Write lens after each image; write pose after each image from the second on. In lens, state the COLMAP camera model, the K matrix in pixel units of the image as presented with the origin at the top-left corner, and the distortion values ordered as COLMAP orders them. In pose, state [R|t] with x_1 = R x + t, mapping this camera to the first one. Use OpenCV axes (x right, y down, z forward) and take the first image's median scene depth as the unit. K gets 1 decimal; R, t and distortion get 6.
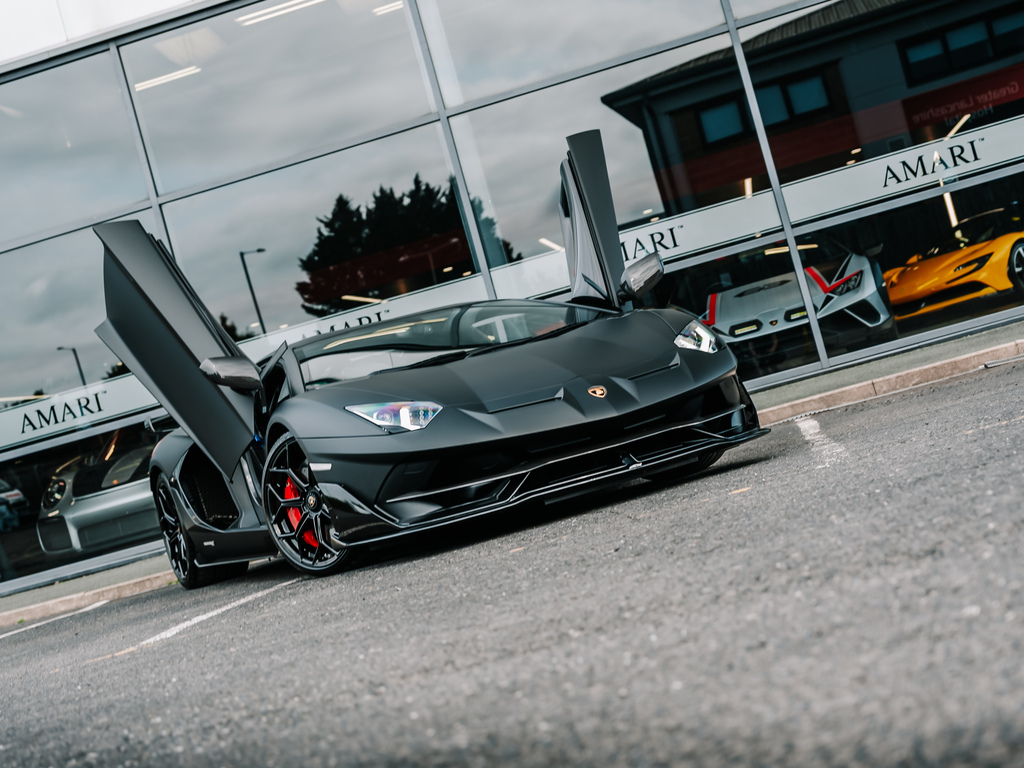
lens RADIAL K [[1681.2, 0, 512.0], [0, 1681.2, 384.0], [0, 0, 1]] dist [-0.009295, -0.051405]
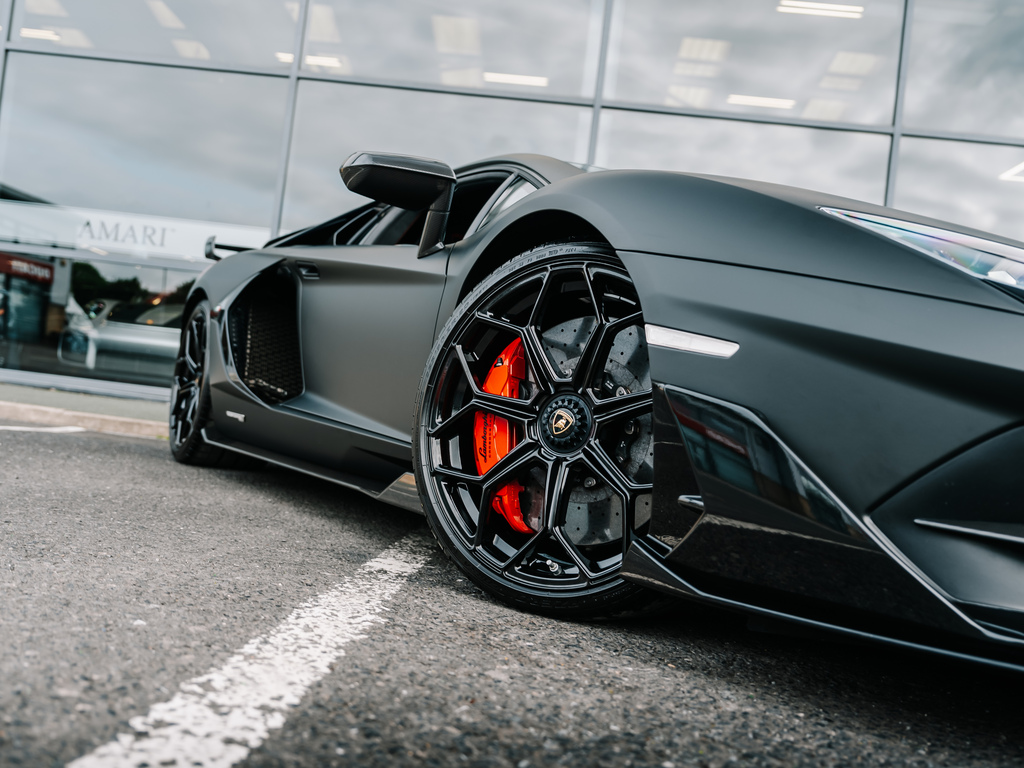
lens RADIAL K [[967.2, 0, 489.4], [0, 967.2, 386.3], [0, 0, 1]] dist [-0.007110, -0.005018]
pose [[0.922834, 0.375535, 0.085734, -0.097101], [-0.373837, 0.926808, -0.035679, 0.047131], [-0.092857, 0.000875, 0.995679, 0.476396]]
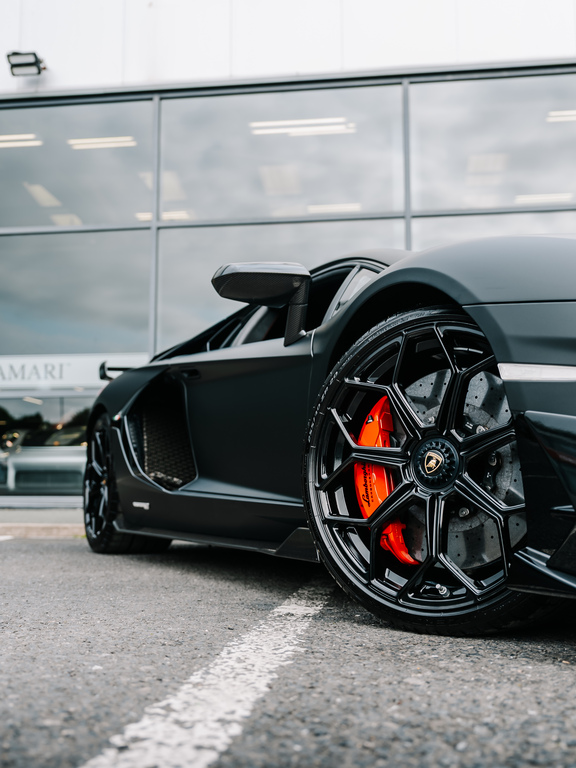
lens RADIAL K [[825.9, 0, 285.0], [0, 825.9, 399.5], [0, 0, 1]] dist [-0.011074, -0.006525]
pose [[0.963998, 0.265898, -0.002579, -0.099502], [-0.264837, 0.959190, -0.099079, 0.053159], [-0.023871, 0.096195, 0.995076, 0.478125]]
